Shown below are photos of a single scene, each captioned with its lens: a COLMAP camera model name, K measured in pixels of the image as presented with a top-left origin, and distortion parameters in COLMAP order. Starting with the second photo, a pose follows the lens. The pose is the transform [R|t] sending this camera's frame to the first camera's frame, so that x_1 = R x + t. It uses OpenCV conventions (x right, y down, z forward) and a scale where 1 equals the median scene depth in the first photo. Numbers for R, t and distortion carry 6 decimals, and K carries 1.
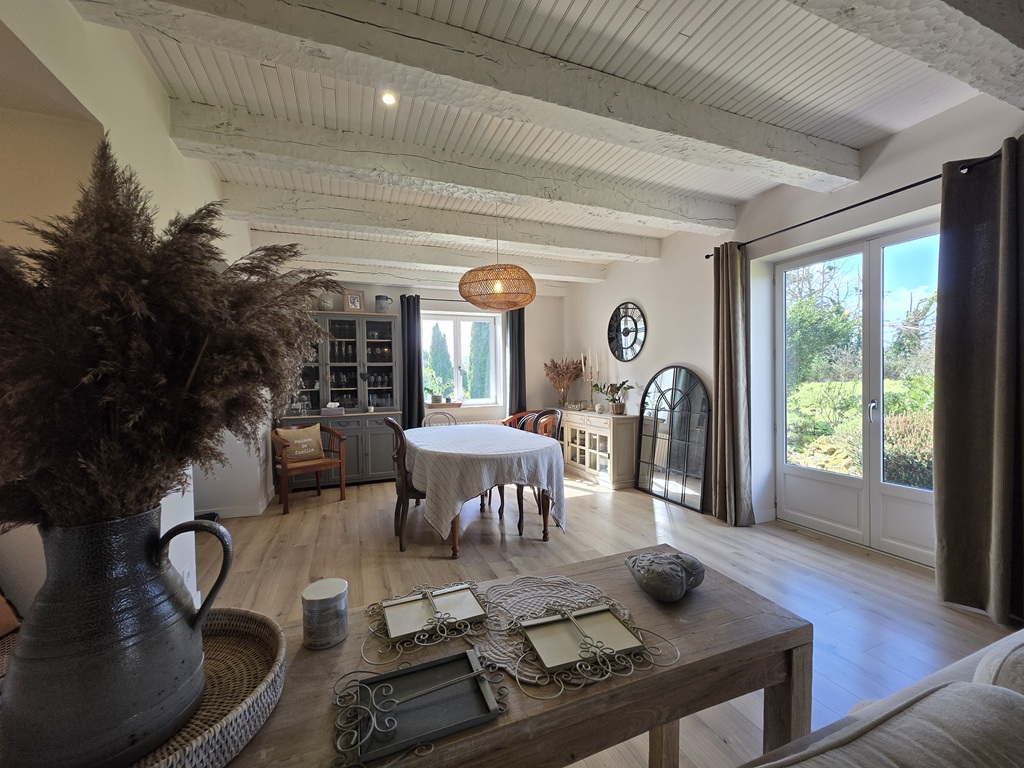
lens RADIAL K [[407.2, 0, 512.0], [0, 407.2, 384.0], [0, 0, 1]] dist [0.001179, 0.000429]
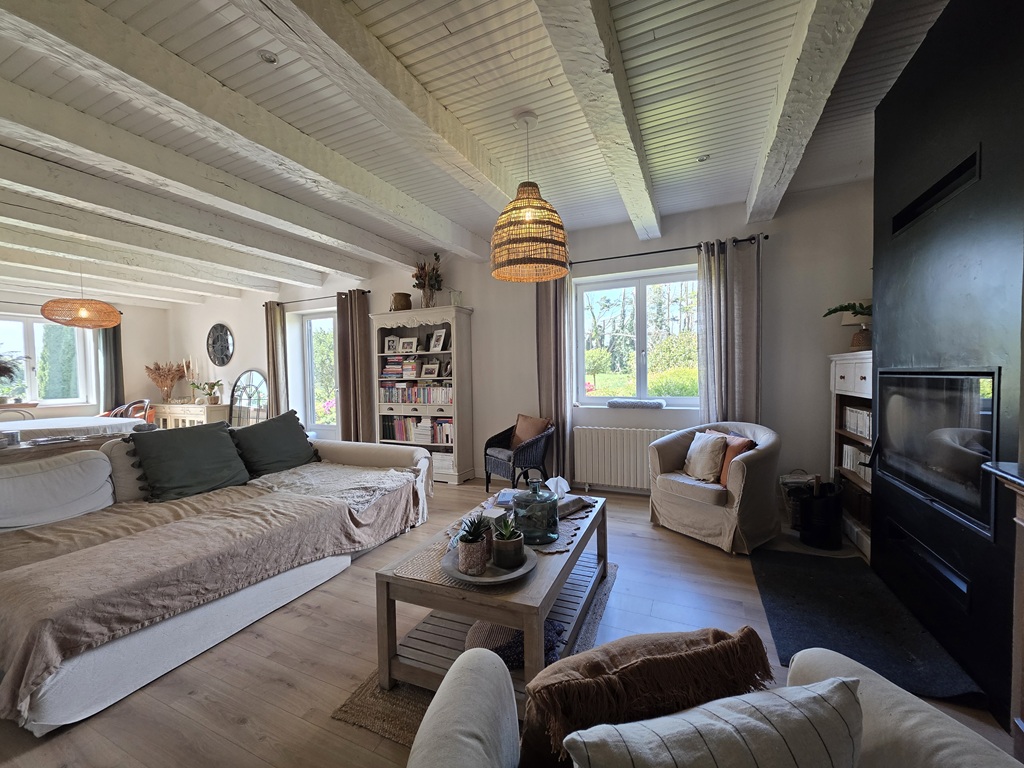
lens RADIAL K [[407.2, 0, 512.0], [0, 407.2, 384.0], [0, 0, 1]] dist [0.001179, 0.000429]
pose [[0.727191, -0.011905, 0.686331, 0.047972], [0.015971, 0.999872, 0.000423, 0.020637], [-0.686249, 0.010654, 0.727289, -0.689973]]
